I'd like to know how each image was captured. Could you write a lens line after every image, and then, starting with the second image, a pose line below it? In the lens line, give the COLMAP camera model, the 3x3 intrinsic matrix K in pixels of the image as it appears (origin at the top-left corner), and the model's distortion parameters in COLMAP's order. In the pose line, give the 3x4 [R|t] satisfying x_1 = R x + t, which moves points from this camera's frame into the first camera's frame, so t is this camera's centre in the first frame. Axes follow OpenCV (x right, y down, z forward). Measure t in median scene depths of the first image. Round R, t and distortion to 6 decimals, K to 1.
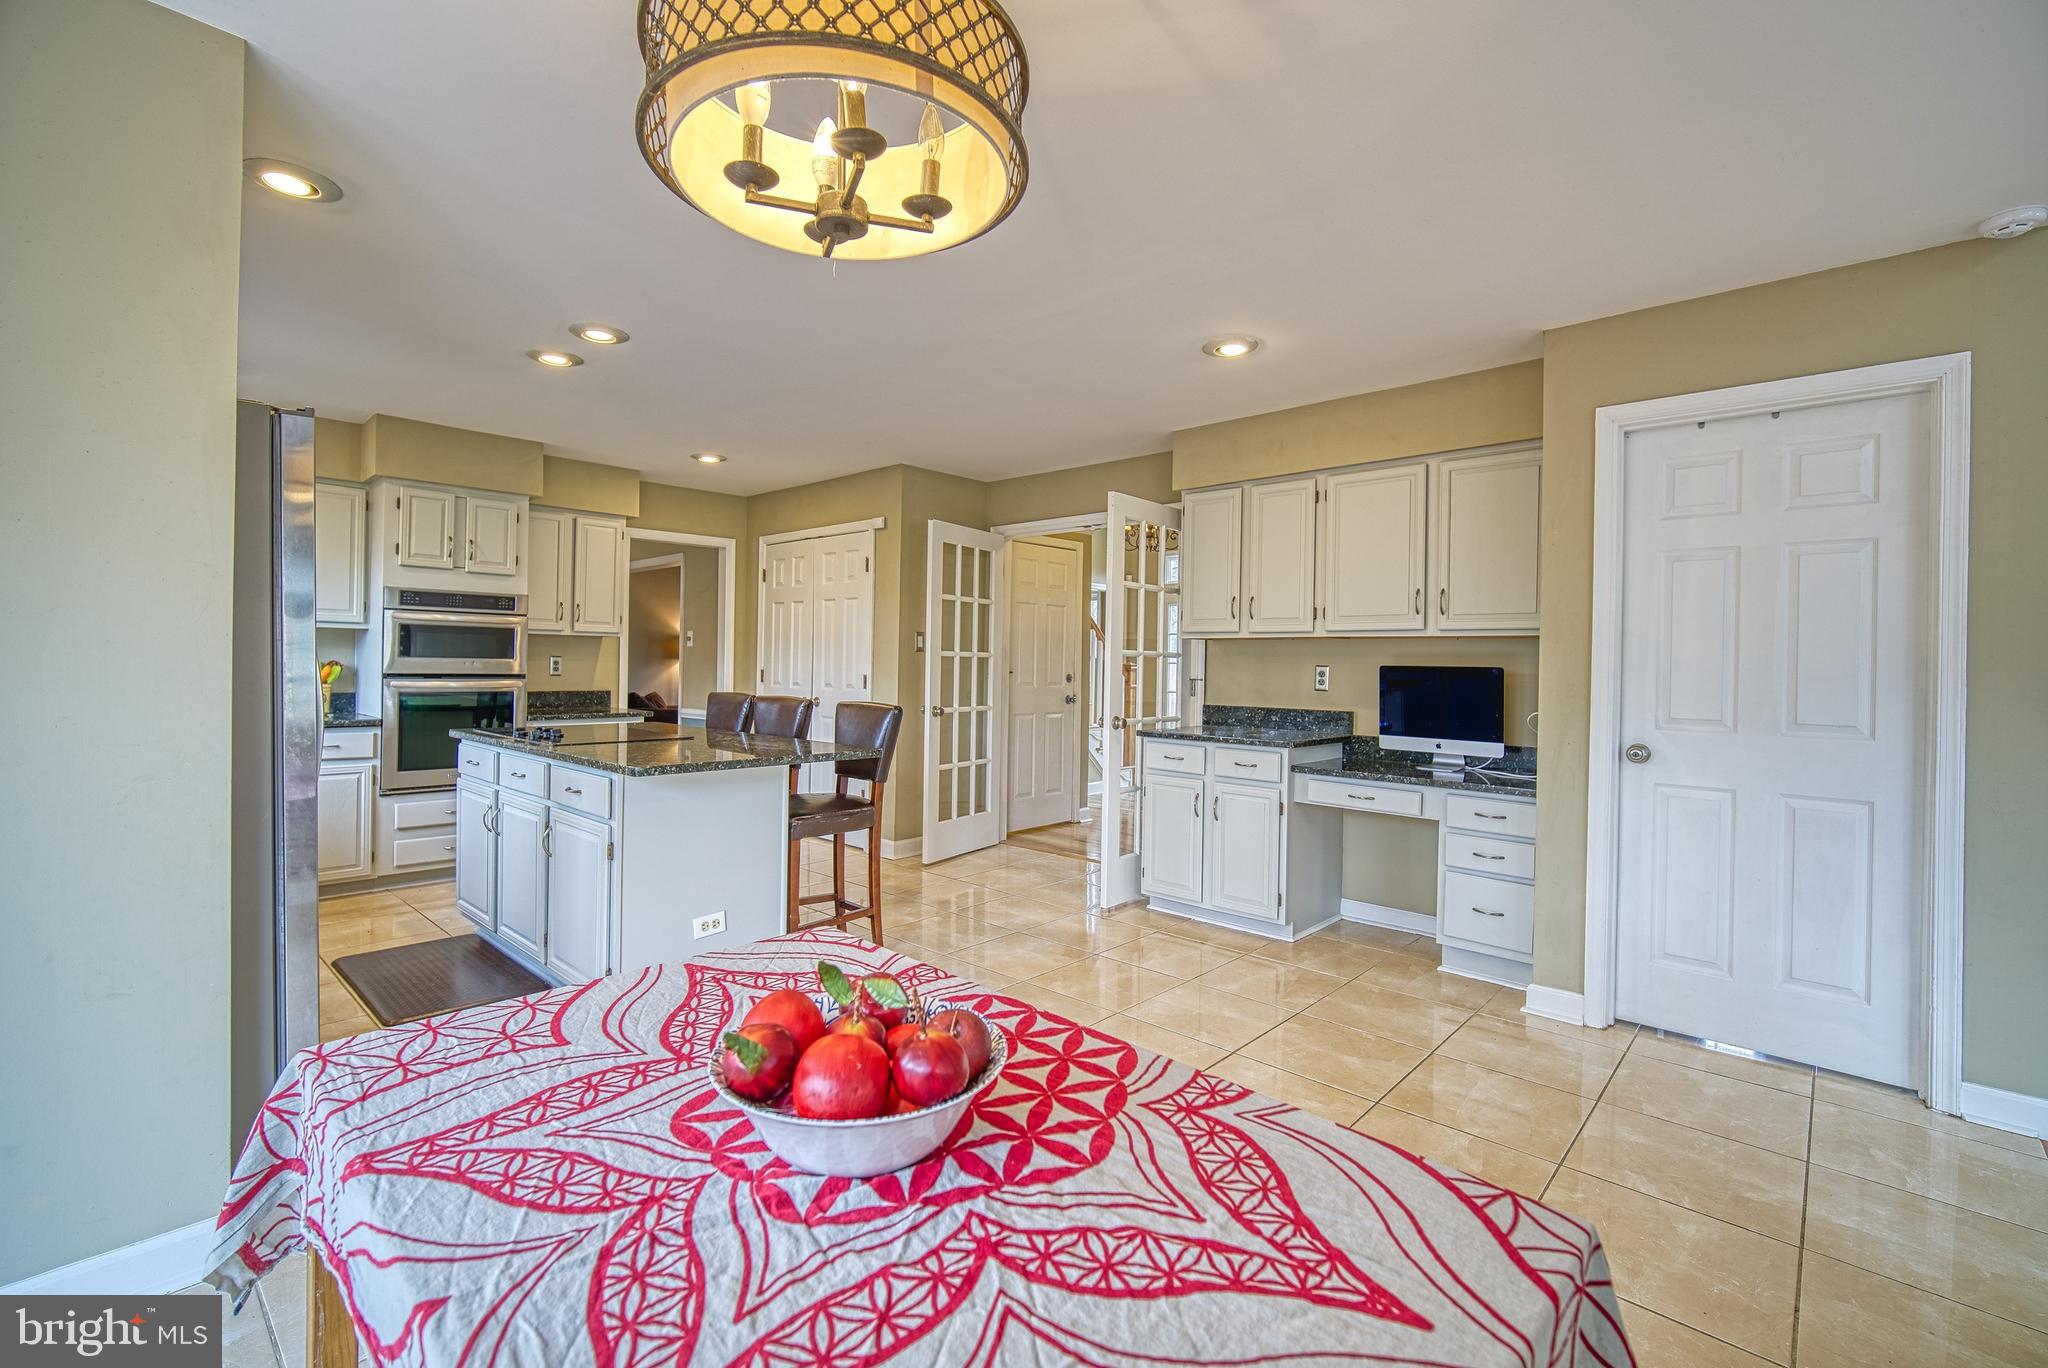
lens RADIAL K [[889.4, 0, 1030.9], [0, 889.4, 670.1], [0, 0, 1]] dist [-0.014757, 0.002260]
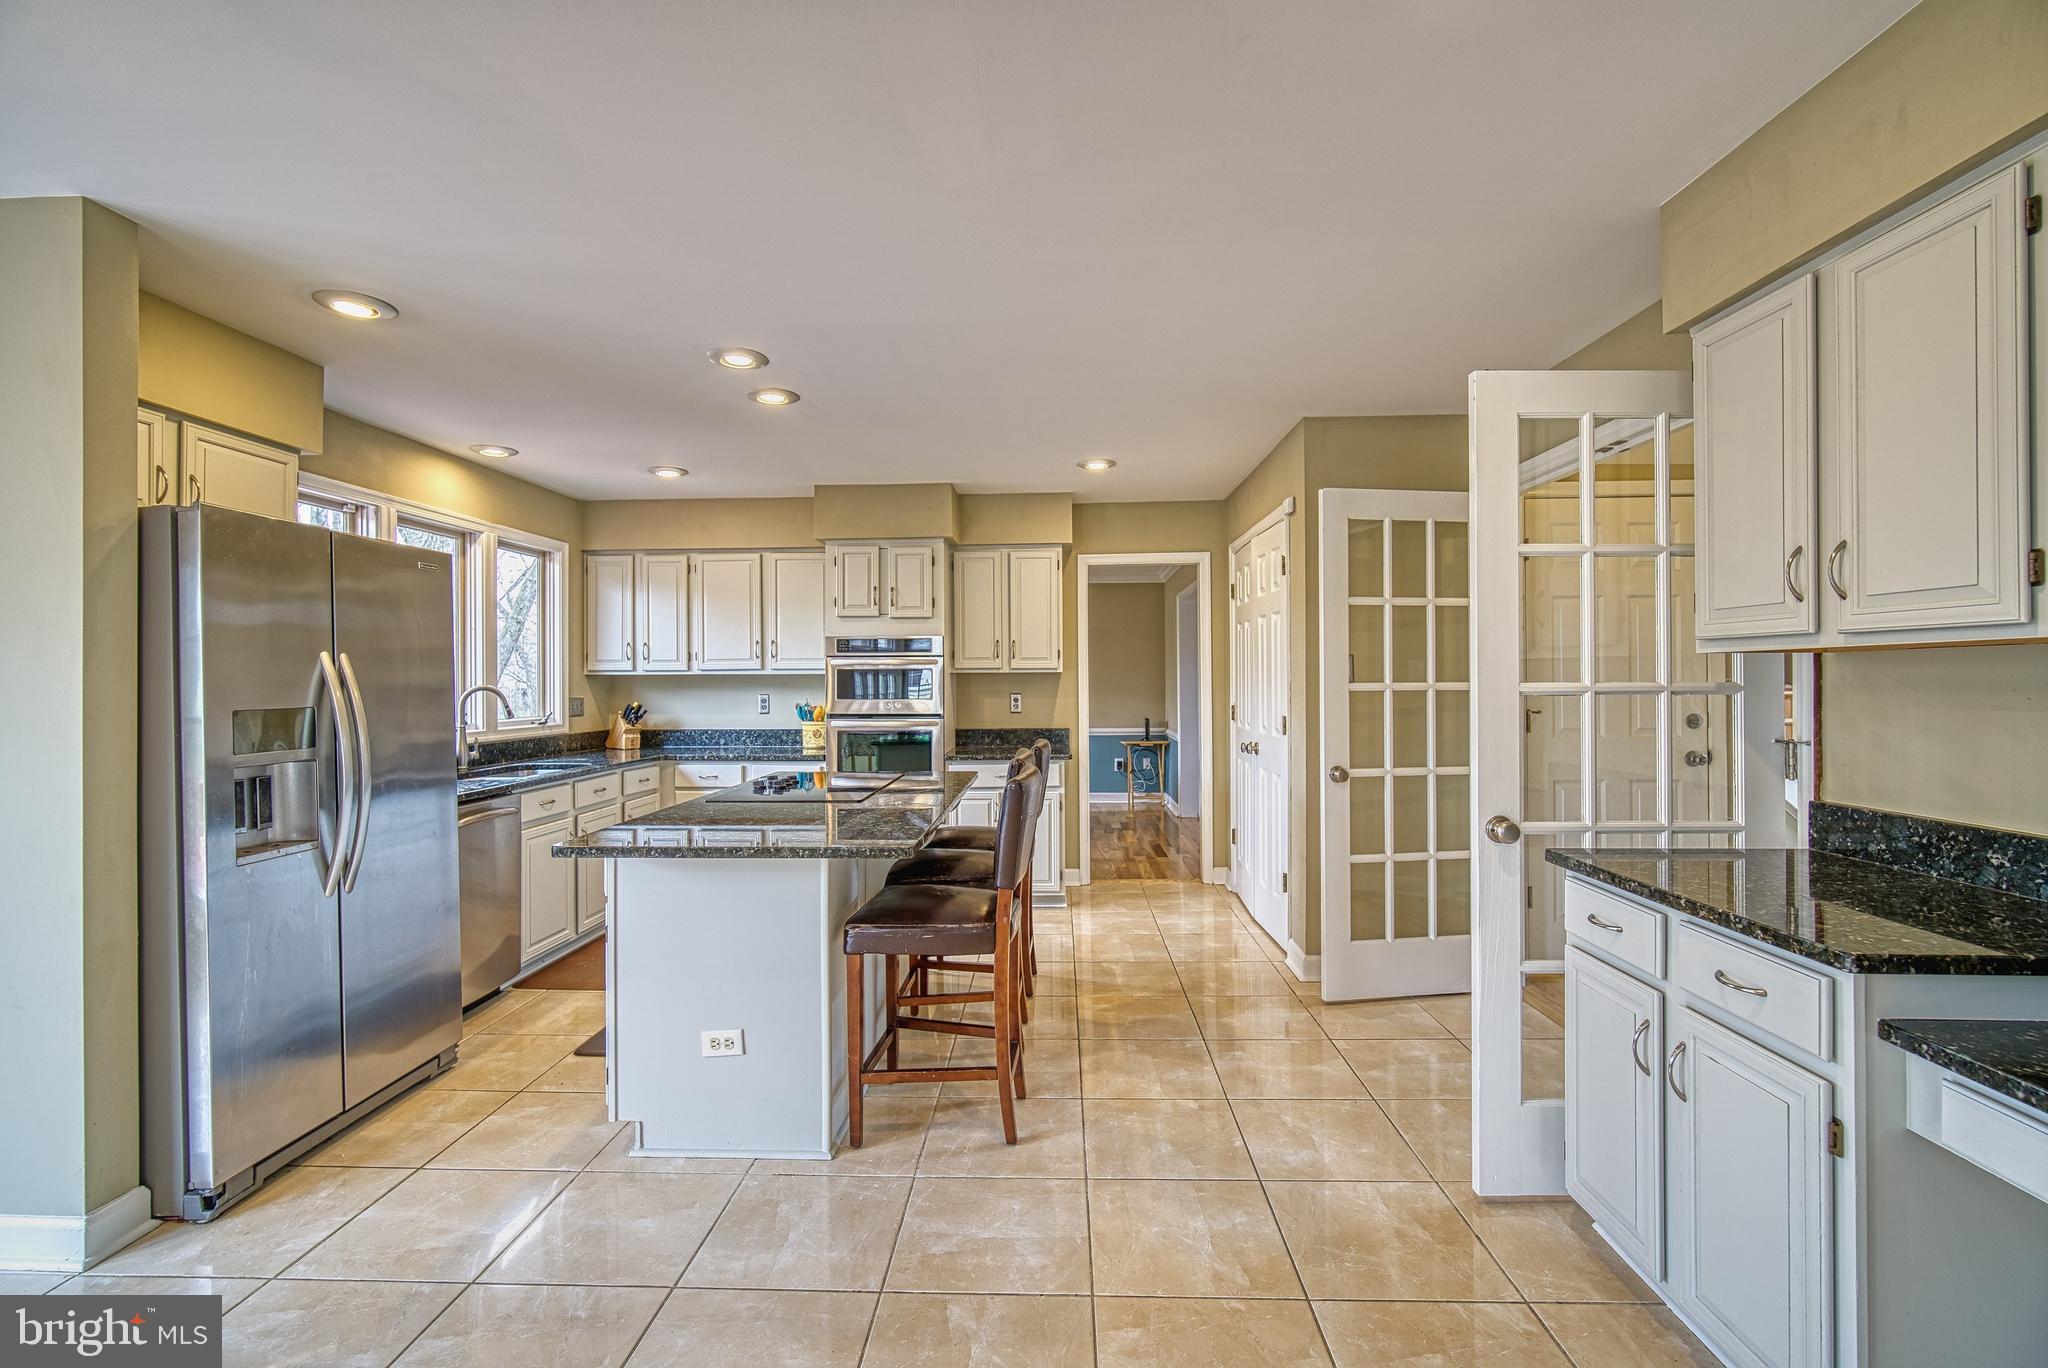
lens RADIAL K [[889.4, 0, 1003.7], [0, 889.4, 683.2], [0, 0, 1]] dist [-0.014757, 0.002260]
pose [[0.645419, -0.017383, -0.763631, 0.246296], [0.012069, 0.999848, -0.012559, -0.016490], [0.763733, -0.001110, 0.645531, 0.386065]]
